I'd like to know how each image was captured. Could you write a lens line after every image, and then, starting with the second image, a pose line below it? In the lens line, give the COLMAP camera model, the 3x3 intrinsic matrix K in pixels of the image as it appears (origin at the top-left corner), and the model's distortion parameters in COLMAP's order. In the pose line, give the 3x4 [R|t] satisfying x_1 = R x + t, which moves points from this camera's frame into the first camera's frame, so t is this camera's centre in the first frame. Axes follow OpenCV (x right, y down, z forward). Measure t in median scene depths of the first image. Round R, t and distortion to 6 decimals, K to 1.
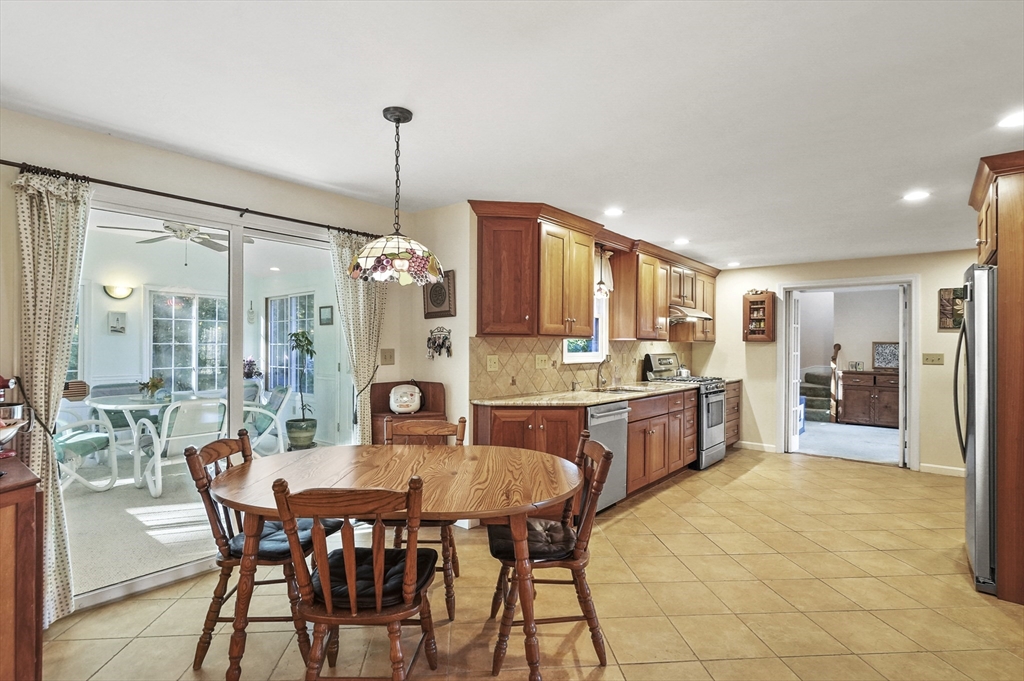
lens RADIAL K [[500.2, 0, 505.0], [0, 500.2, 338.5], [0, 0, 1]] dist [0.002278, -0.005356]
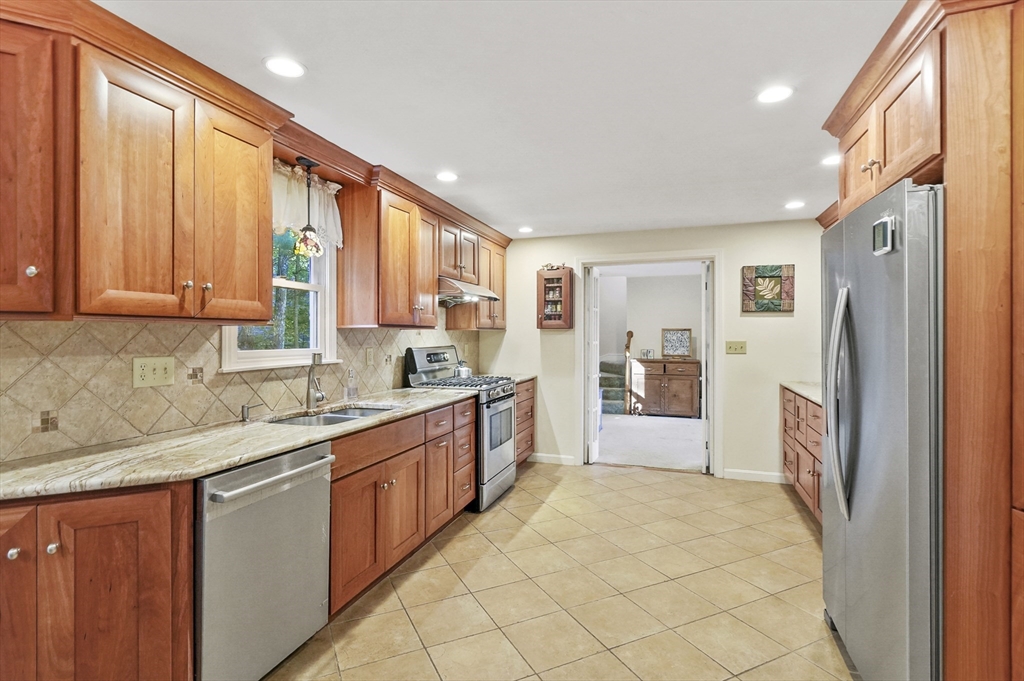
lens RADIAL K [[500.2, 0, 507.0], [0, 500.2, 333.0], [0, 0, 1]] dist [0.002278, -0.005356]
pose [[0.932973, -0.009984, 0.359807, 0.170437], [0.006156, 0.999912, 0.011784, 0.003442], [-0.359893, -0.008779, 0.932952, 0.324335]]
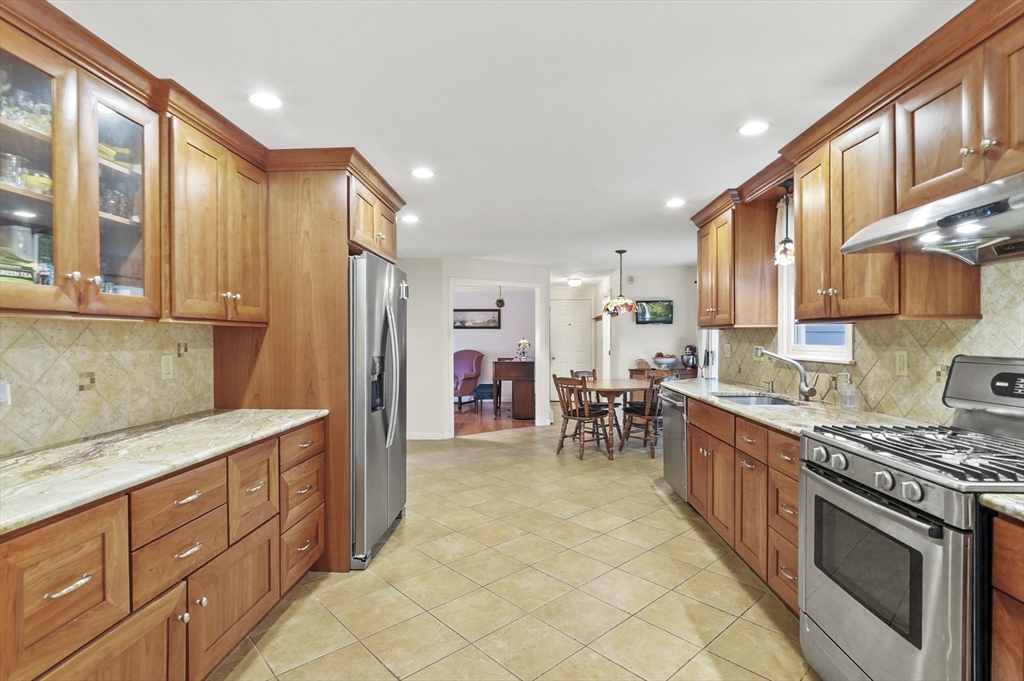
lens RADIAL K [[500.2, 0, 507.8], [0, 500.2, 341.9], [0, 0, 1]] dist [0.002278, -0.005356]
pose [[-0.794698, -0.001432, -0.607003, 0.771731], [0.003658, 0.999968, -0.007148, 0.023815], [0.606993, -0.007901, -0.794668, 1.124226]]
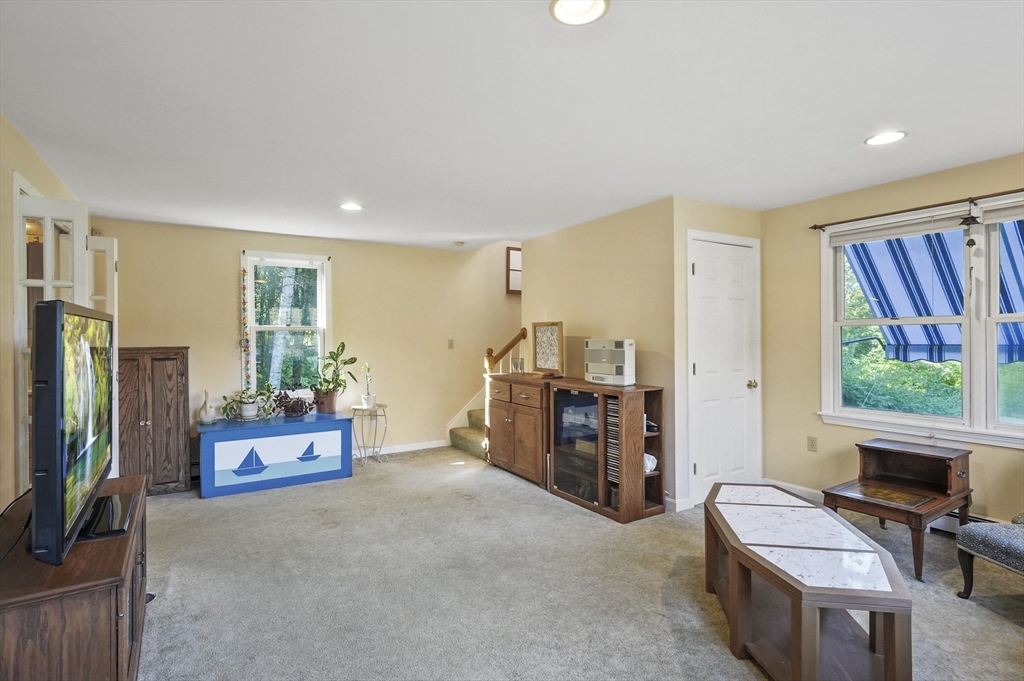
lens RADIAL K [[500.2, 0, 505.5], [0, 500.2, 339.7], [0, 0, 1]] dist [0.002278, -0.005356]
pose [[0.957918, -0.005371, -0.286991, 1.355508], [0.009356, 0.999878, 0.012515, 0.029321], [0.286888, -0.014674, 0.957852, 0.713282]]
